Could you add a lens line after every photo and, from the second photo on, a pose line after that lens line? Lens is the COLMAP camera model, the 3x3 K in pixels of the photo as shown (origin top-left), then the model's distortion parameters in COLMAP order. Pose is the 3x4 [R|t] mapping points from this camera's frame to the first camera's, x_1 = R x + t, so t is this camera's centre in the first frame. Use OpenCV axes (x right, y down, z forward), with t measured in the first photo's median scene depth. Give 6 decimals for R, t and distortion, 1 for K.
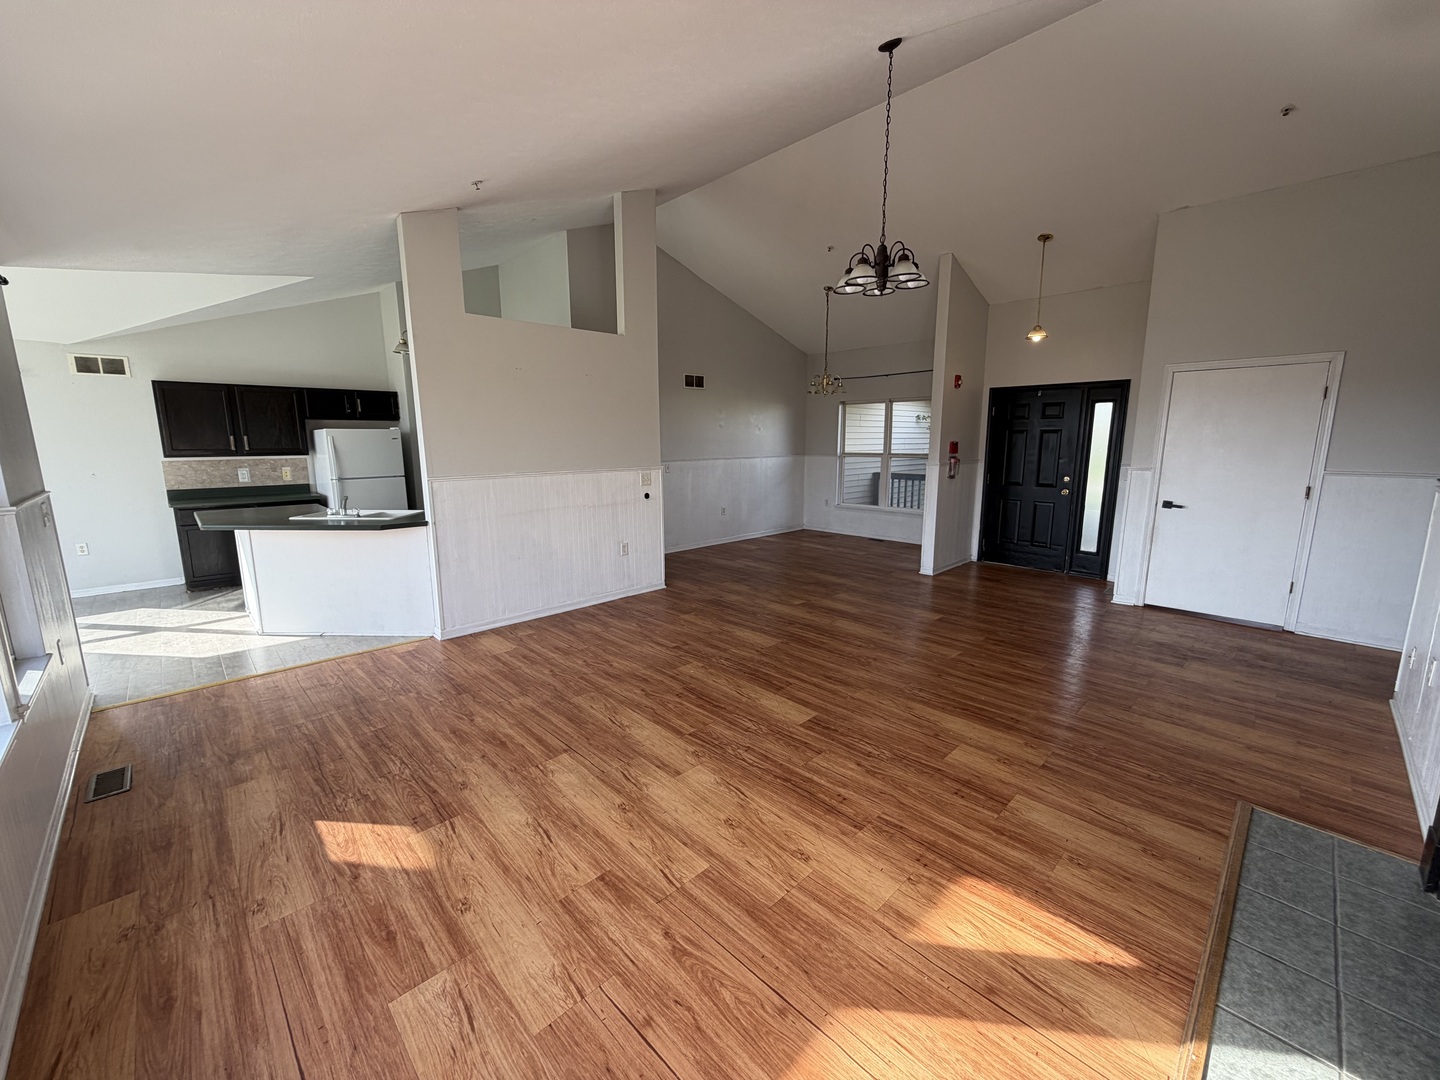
lens RADIAL K [[574.7, 0, 716.0], [0, 574.7, 540.5], [0, 0, 1]] dist [0.000581, -0.000176]
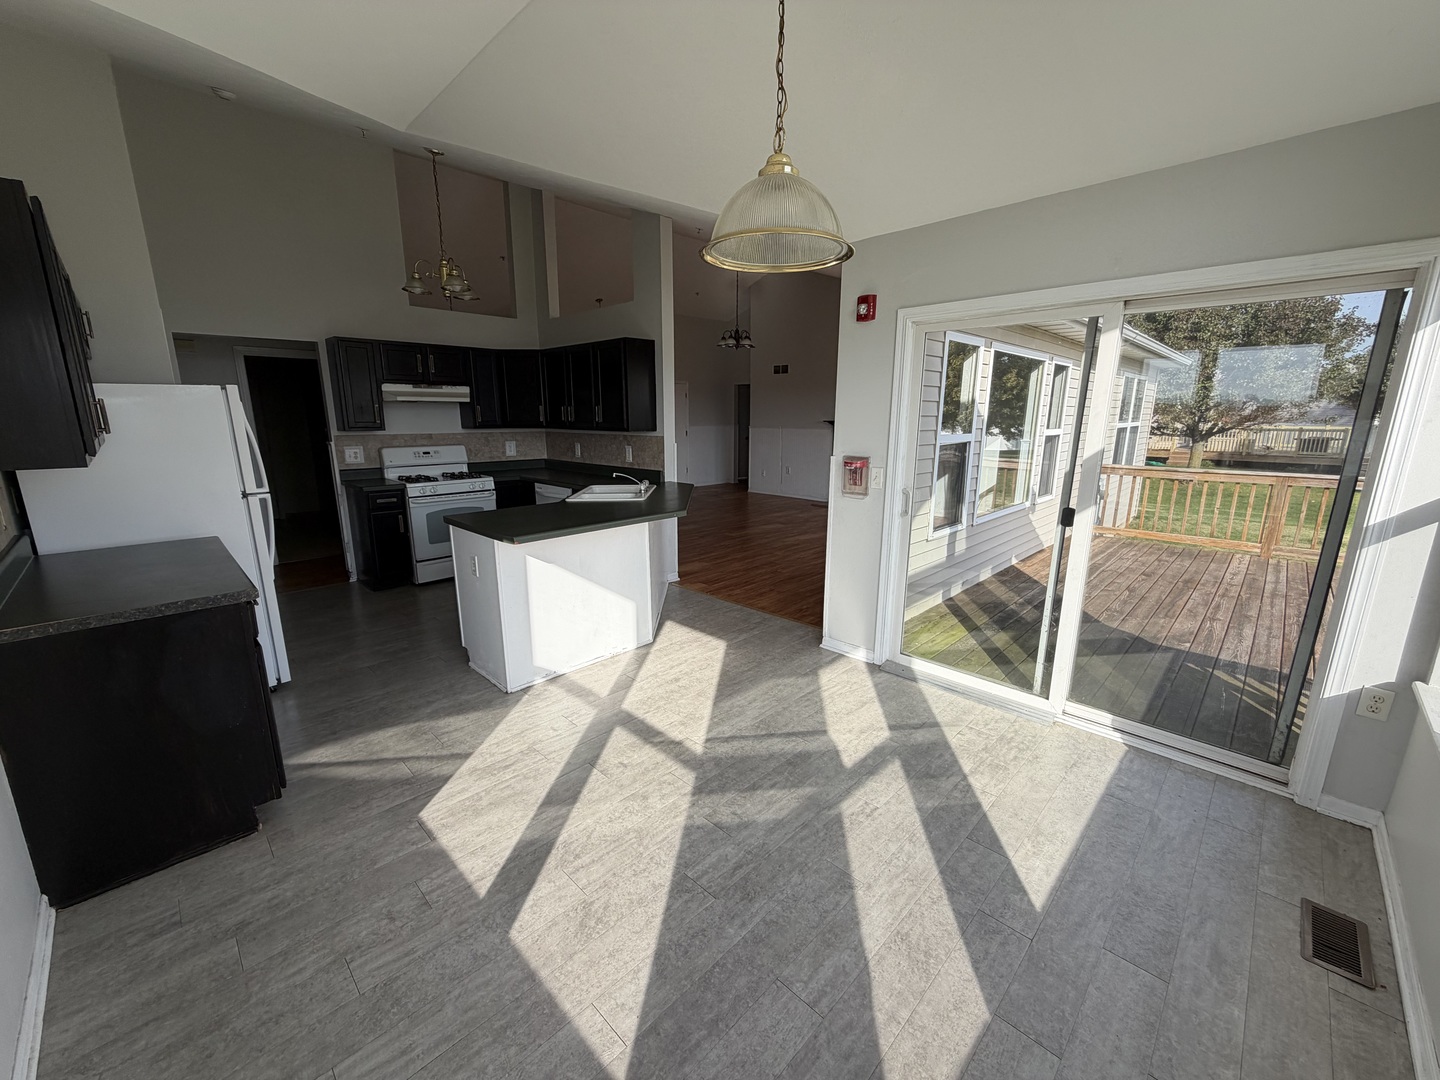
lens RADIAL K [[574.7, 0, 717.0], [0, 574.7, 540.0], [0, 0, 1]] dist [0.000581, -0.000176]
pose [[-0.024533, -0.214534, 0.976408, -1.278901], [0.173657, 0.960939, 0.215499, -0.118058], [-0.984501, 0.174847, 0.013681, 0.697161]]
